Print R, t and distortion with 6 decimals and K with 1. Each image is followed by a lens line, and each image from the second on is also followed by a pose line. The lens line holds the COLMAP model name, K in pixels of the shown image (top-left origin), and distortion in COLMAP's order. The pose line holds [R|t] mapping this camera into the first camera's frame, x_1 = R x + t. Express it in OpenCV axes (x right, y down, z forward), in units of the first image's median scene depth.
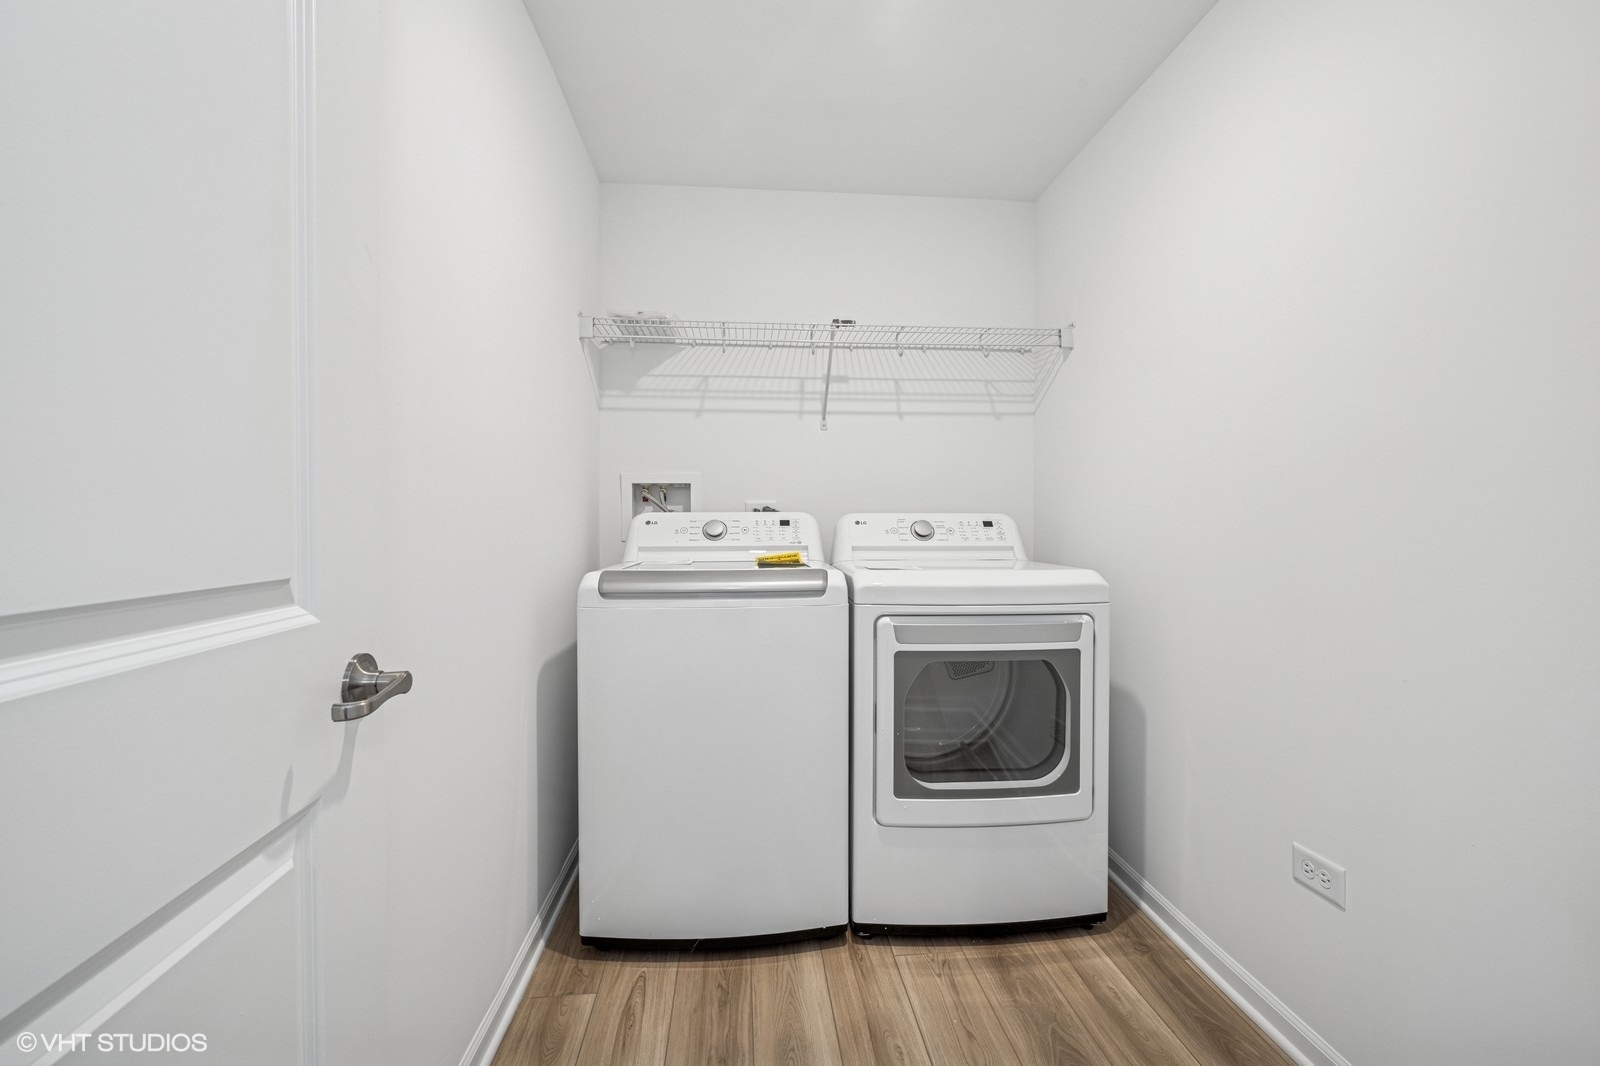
lens RADIAL K [[691.0, 0, 800.7], [0, 691.0, 526.7], [0, 0, 1]] dist [-0.000775, -0.000037]
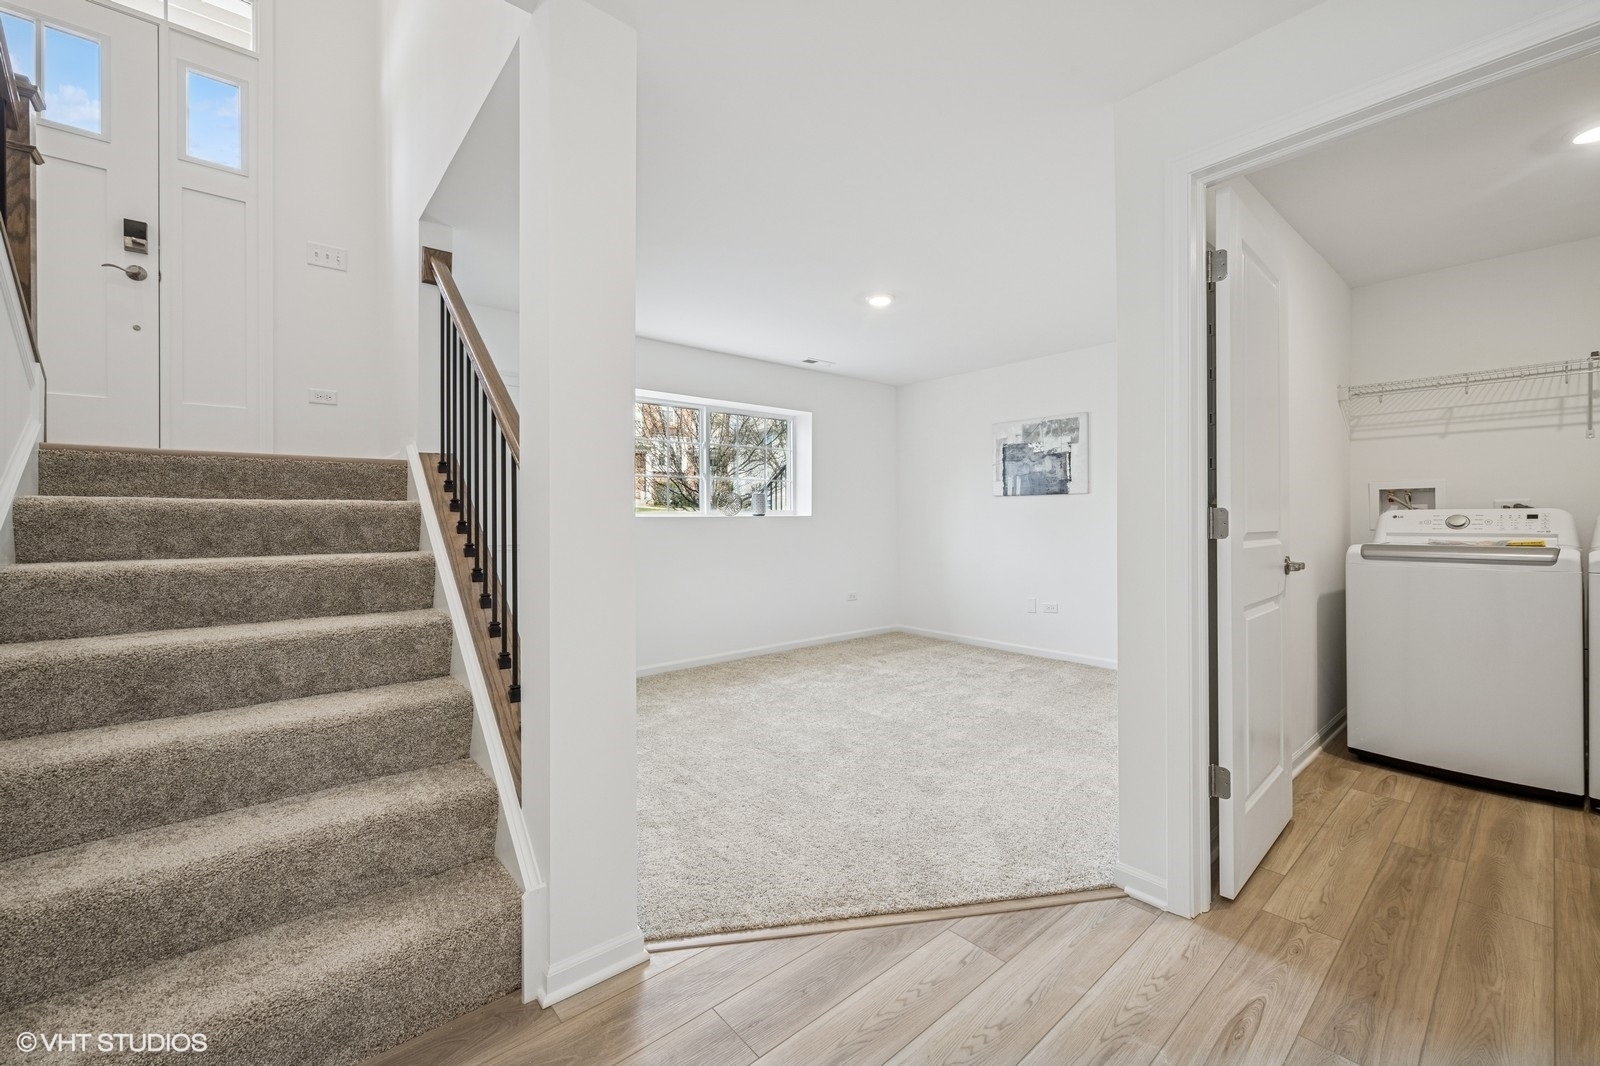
lens RADIAL K [[652.6, 0, 804.0], [0, 652.6, 519.8], [0, 0, 1]] dist [0.000803, 0.000057]
pose [[0.588822, -0.003668, -0.808255, 0.166010], [-0.001619, 0.999982, -0.005718, 0.010290], [0.808261, 0.004676, 0.588806, -0.853286]]
